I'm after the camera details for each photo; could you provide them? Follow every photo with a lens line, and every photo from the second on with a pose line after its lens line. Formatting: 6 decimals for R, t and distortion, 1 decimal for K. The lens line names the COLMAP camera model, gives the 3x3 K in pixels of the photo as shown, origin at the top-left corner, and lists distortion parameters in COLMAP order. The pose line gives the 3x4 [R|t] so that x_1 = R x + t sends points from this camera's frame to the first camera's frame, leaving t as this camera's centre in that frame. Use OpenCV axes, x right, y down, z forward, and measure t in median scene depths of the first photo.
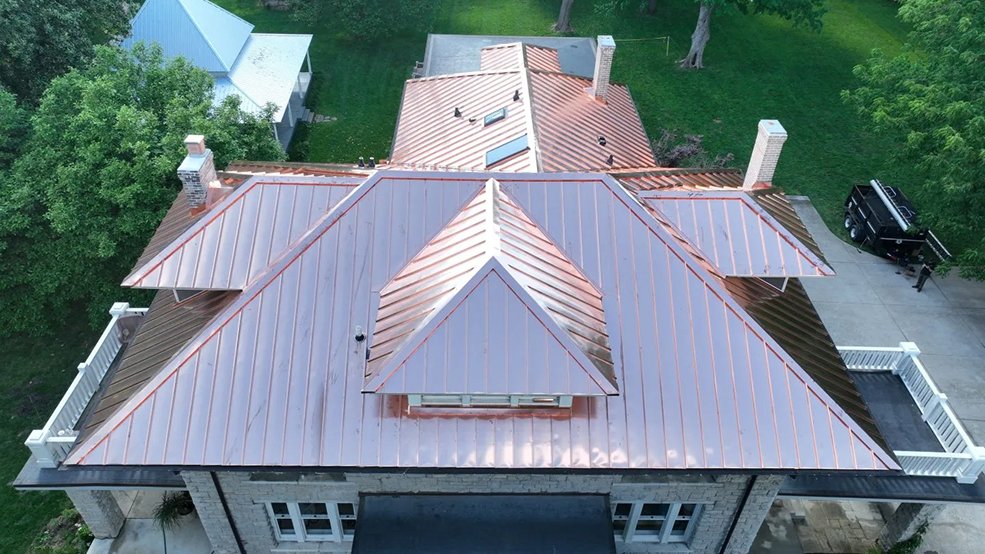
lens RADIAL K [[702.9, 0, 493.2], [0, 702.9, 272.6], [0, 0, 1]] dist [0.028492, 0.005401]
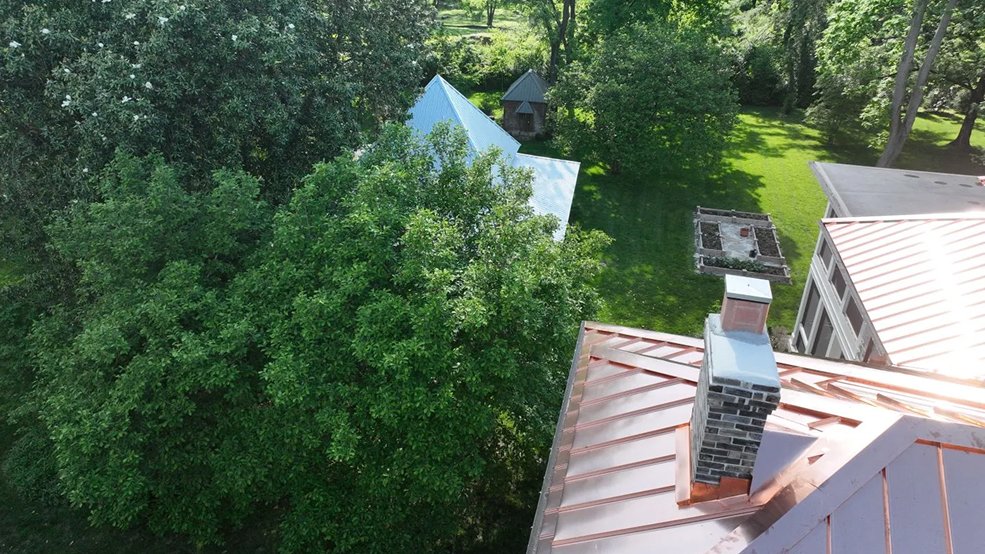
lens RADIAL K [[702.9, 0, 493.2], [0, 702.9, 272.6], [0, 0, 1]] dist [0.028492, 0.005401]
pose [[0.970351, 0.113315, -0.213493, -0.315984], [-0.156139, 0.968130, -0.195818, -0.073064], [0.184500, 0.223347, 0.957119, 0.439977]]
